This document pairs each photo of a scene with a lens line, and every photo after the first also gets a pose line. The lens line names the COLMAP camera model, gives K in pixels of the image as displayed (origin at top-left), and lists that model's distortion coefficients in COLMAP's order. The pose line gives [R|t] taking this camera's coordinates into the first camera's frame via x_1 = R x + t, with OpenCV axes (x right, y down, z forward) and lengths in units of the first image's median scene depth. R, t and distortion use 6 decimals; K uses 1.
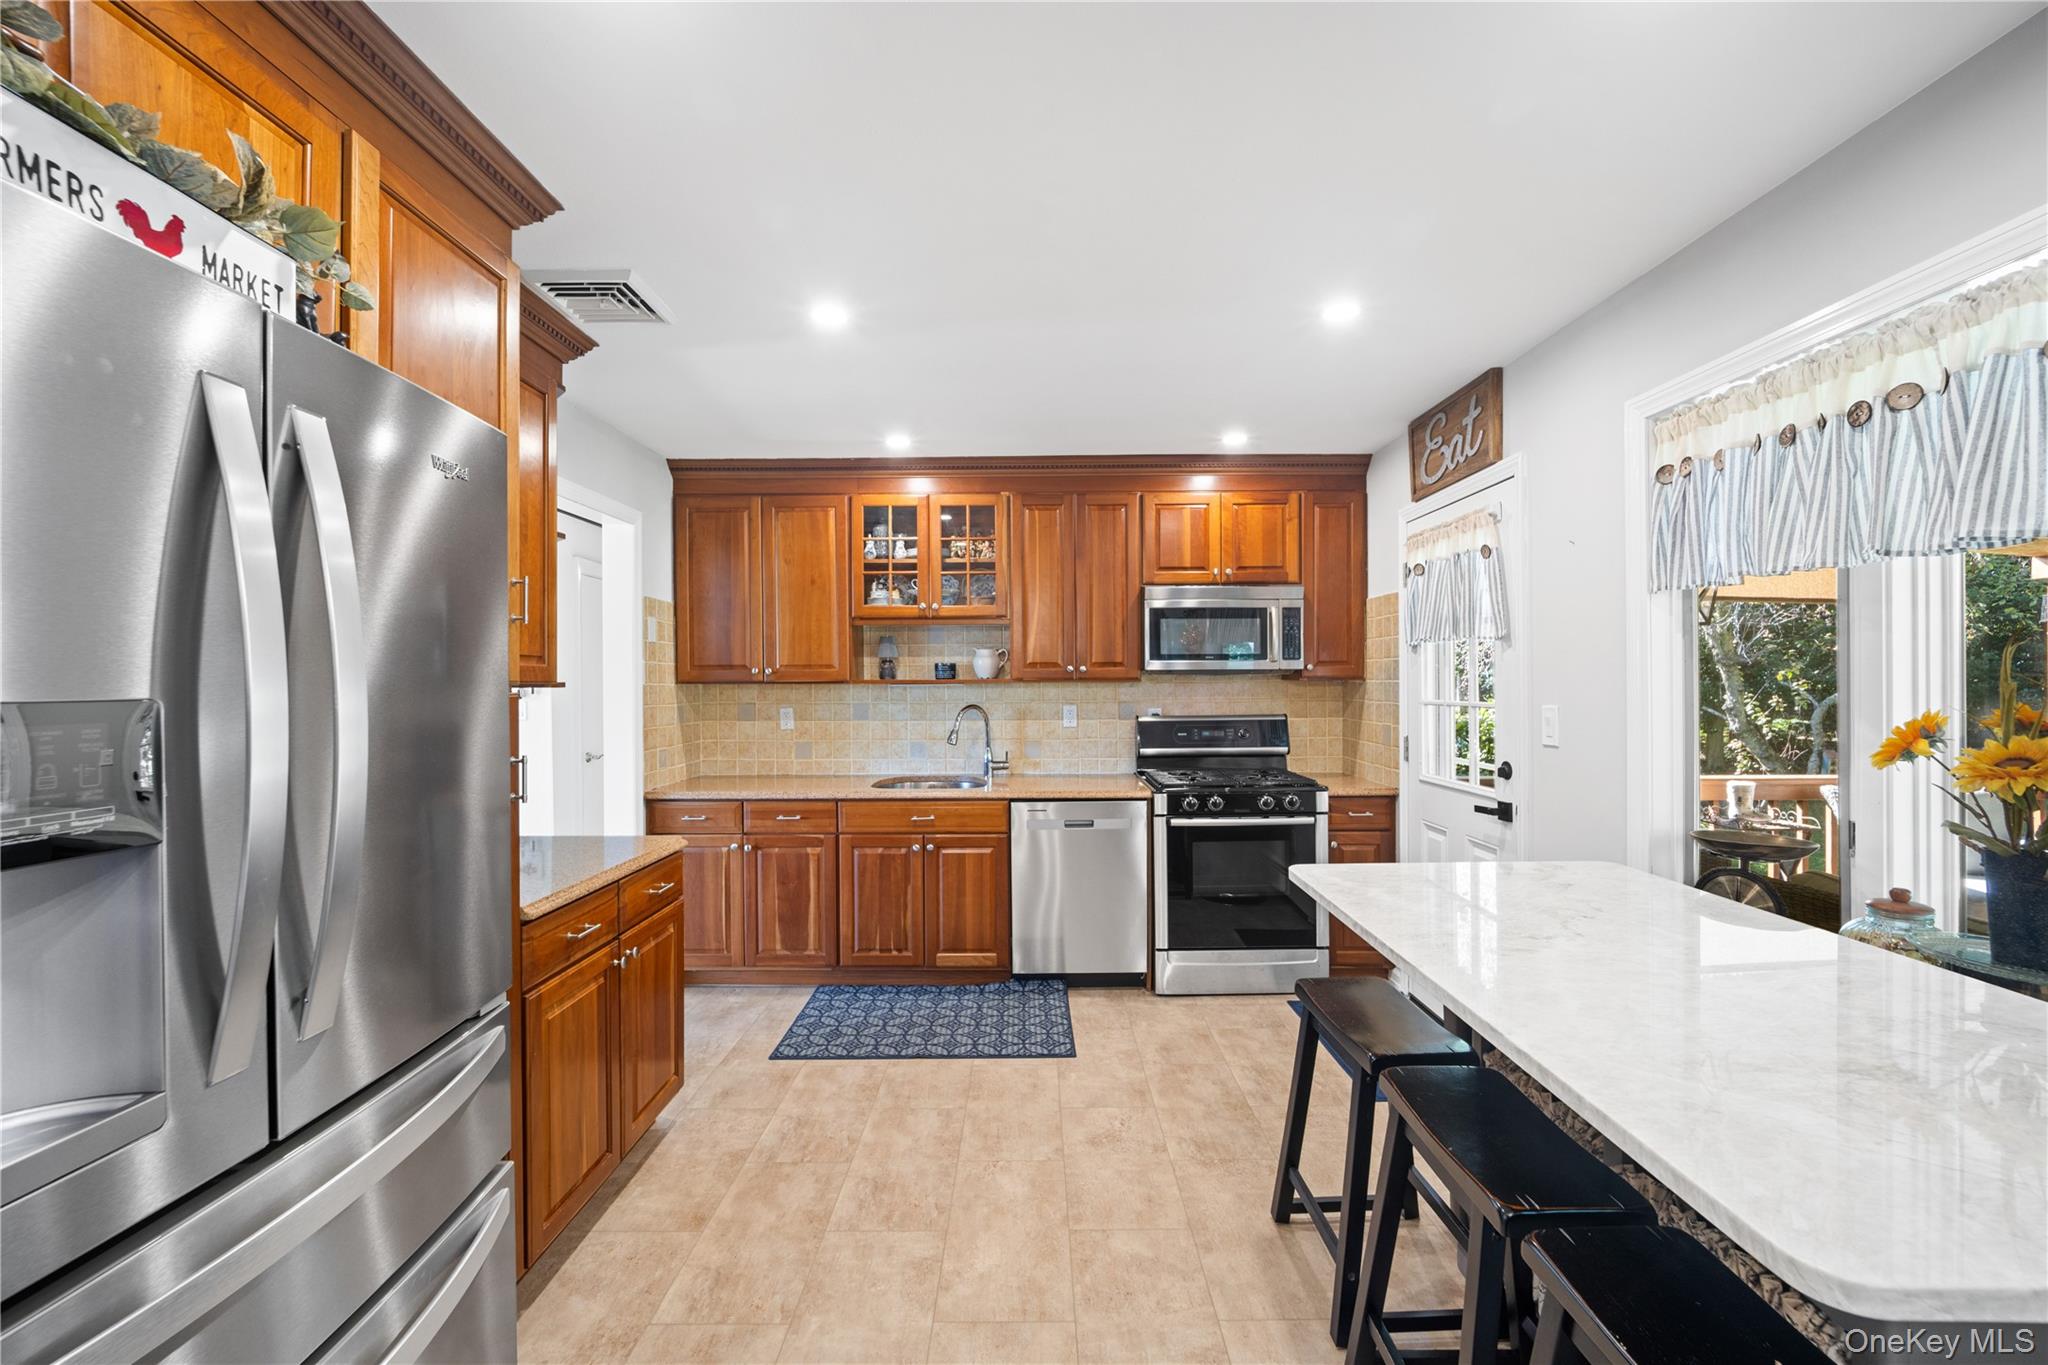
lens RADIAL K [[808.3, 0, 1024.0], [0, 808.3, 682.5], [0, 0, 1]] dist [-0.011801, -0.000221]
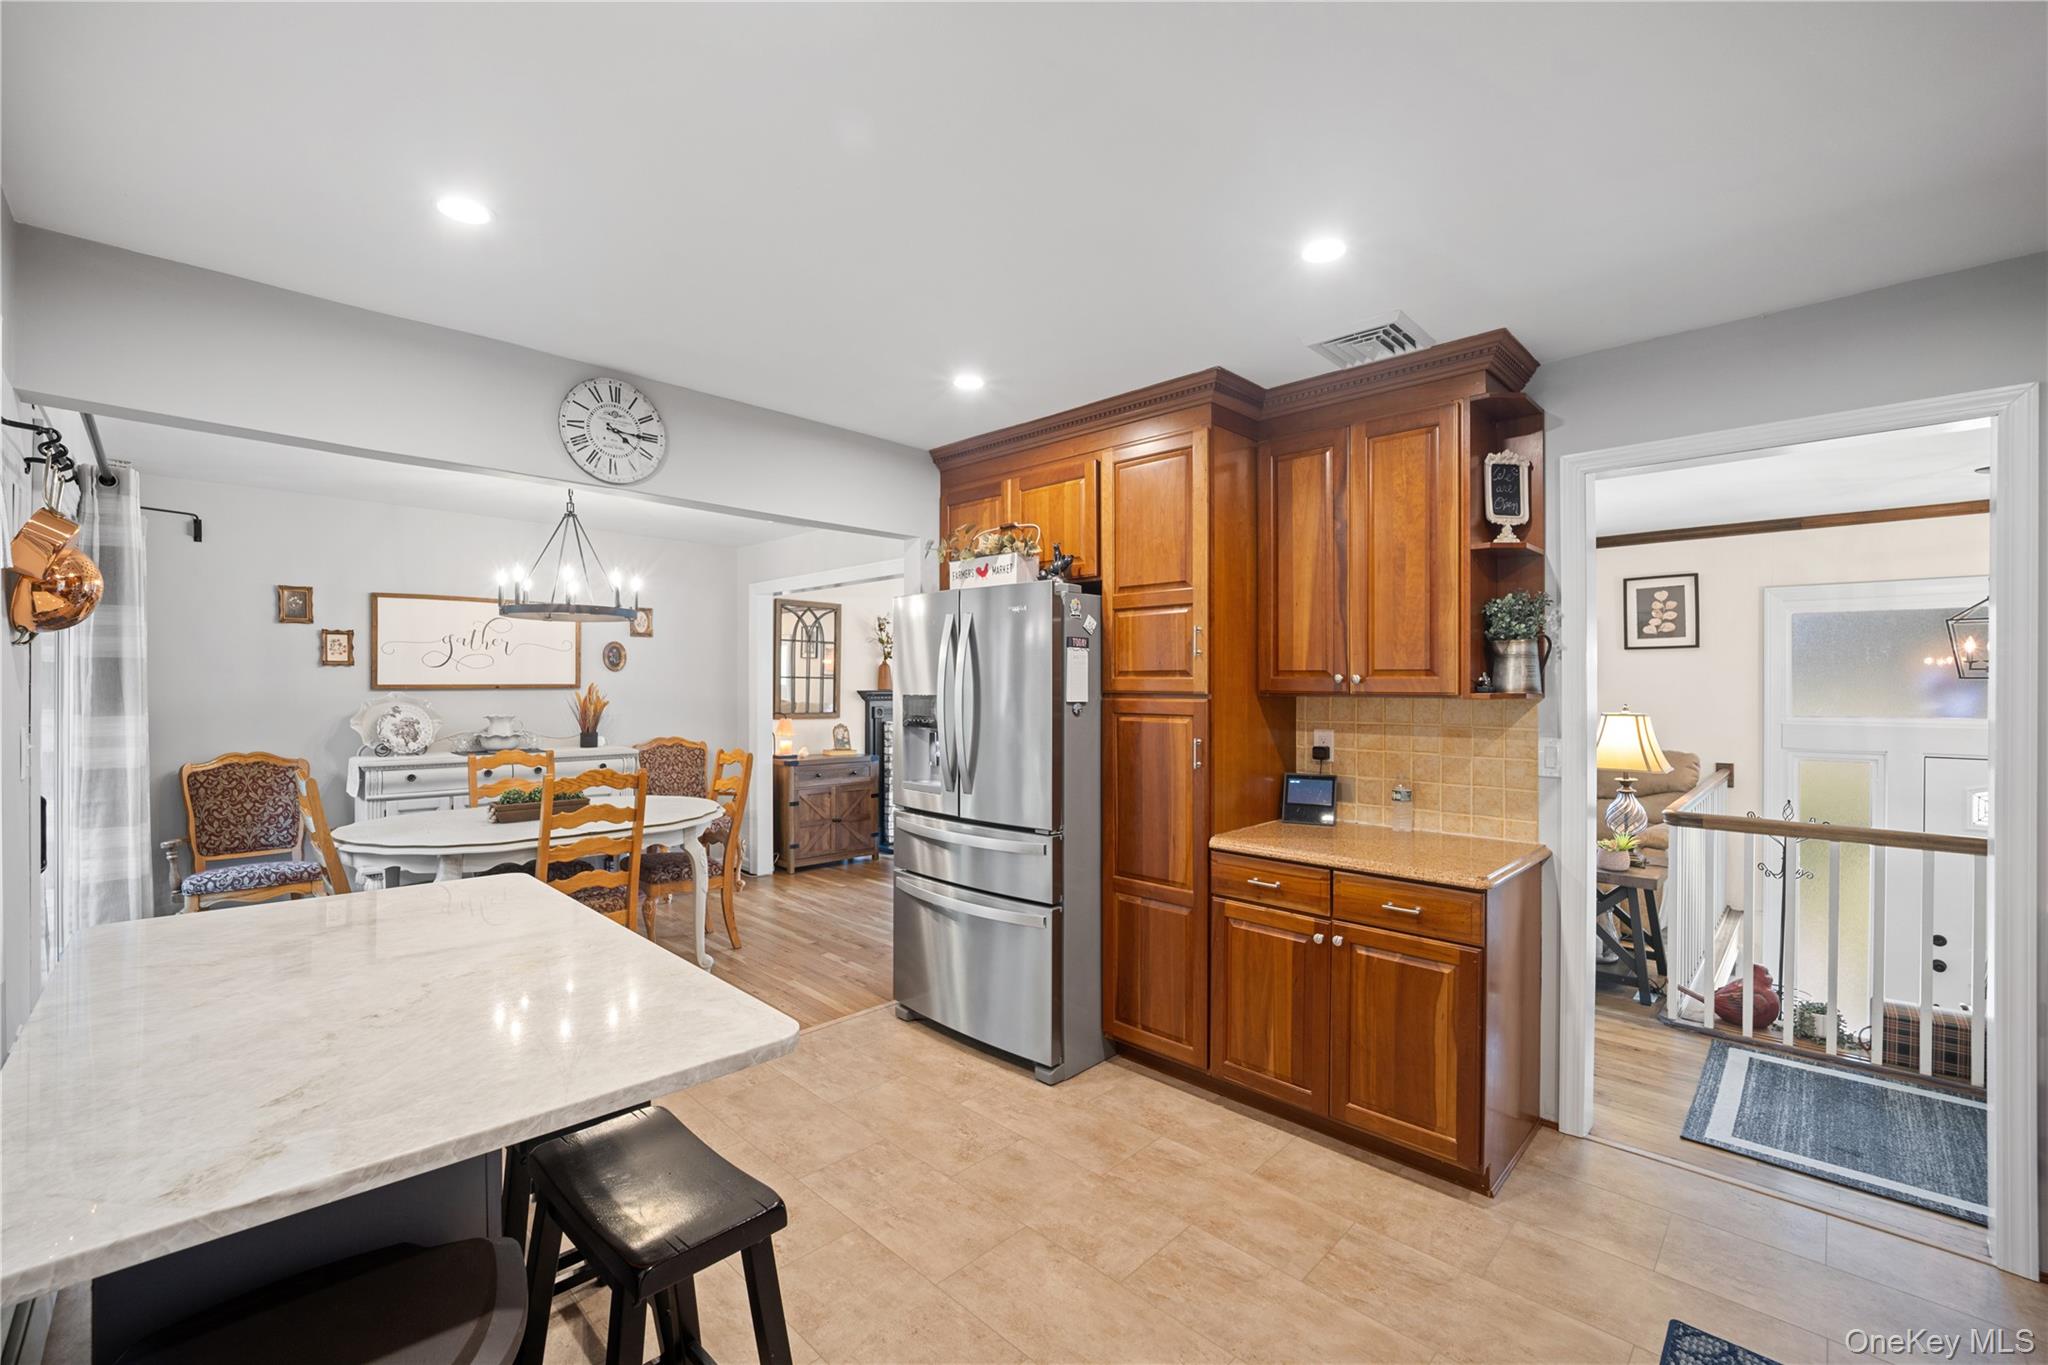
lens RADIAL K [[842.5, 0, 1023.0], [0, 842.5, 690.1], [0, 0, 1]] dist [-0.010118, -0.000442]
pose [[-0.694943, 0.007980, -0.719021, 0.613539], [0.007257, 0.999965, 0.004084, -0.006695], [0.719029, -0.002380, -0.694976, 1.458952]]
